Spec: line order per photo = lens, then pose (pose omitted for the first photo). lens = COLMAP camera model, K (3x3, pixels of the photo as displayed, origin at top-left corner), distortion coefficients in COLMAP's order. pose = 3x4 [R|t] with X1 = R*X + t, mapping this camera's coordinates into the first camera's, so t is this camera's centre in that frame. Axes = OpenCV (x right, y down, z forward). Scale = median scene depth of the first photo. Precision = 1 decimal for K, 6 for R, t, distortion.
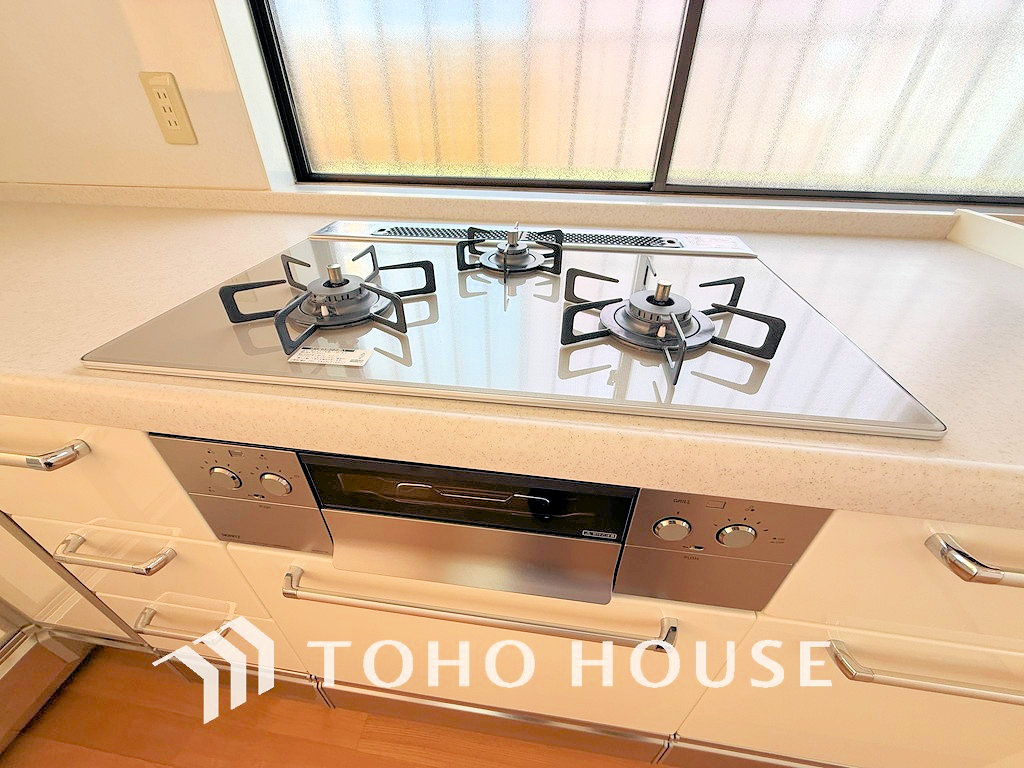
lens RADIAL K [[412.3, 0, 515.0], [0, 412.3, 382.2], [0, 0, 1]] dist [-0.000193, 0.000047]
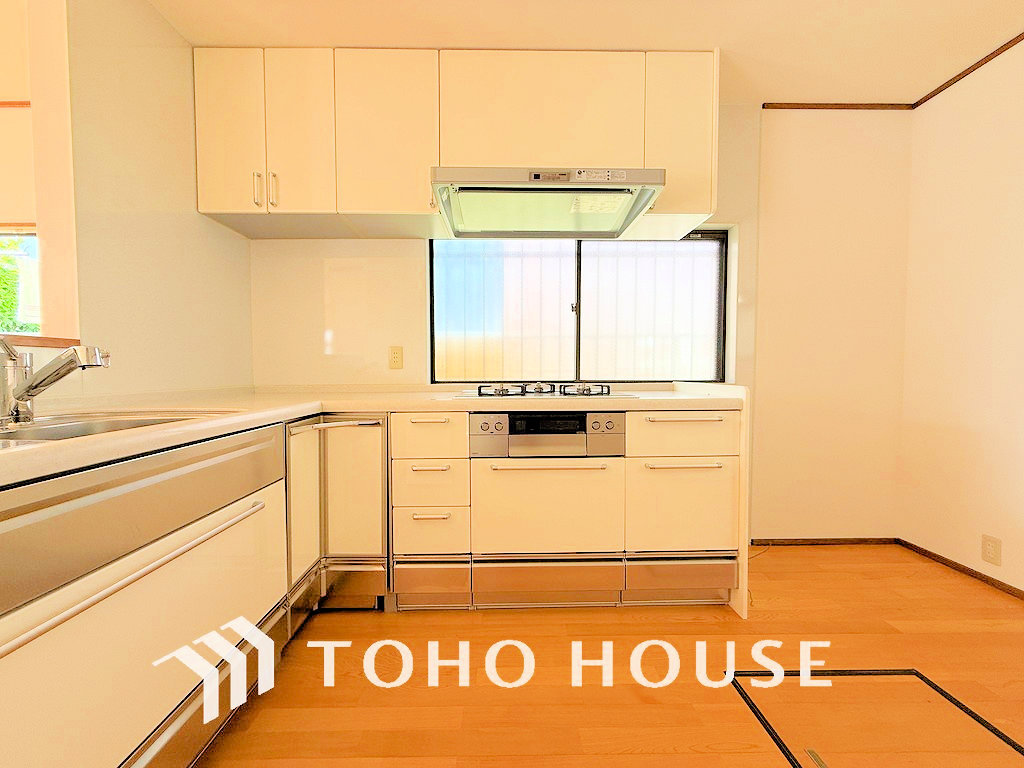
lens RADIAL K [[409.5, 0, 512.6], [0, 409.5, 386.1], [0, 0, 1]] dist [-0.000394, 0.000219]
pose [[0.987196, -0.019848, 0.158275, -0.480833], [0.102827, 0.837742, -0.536298, 0.922403], [-0.121949, 0.545706, 0.829056, -1.115633]]
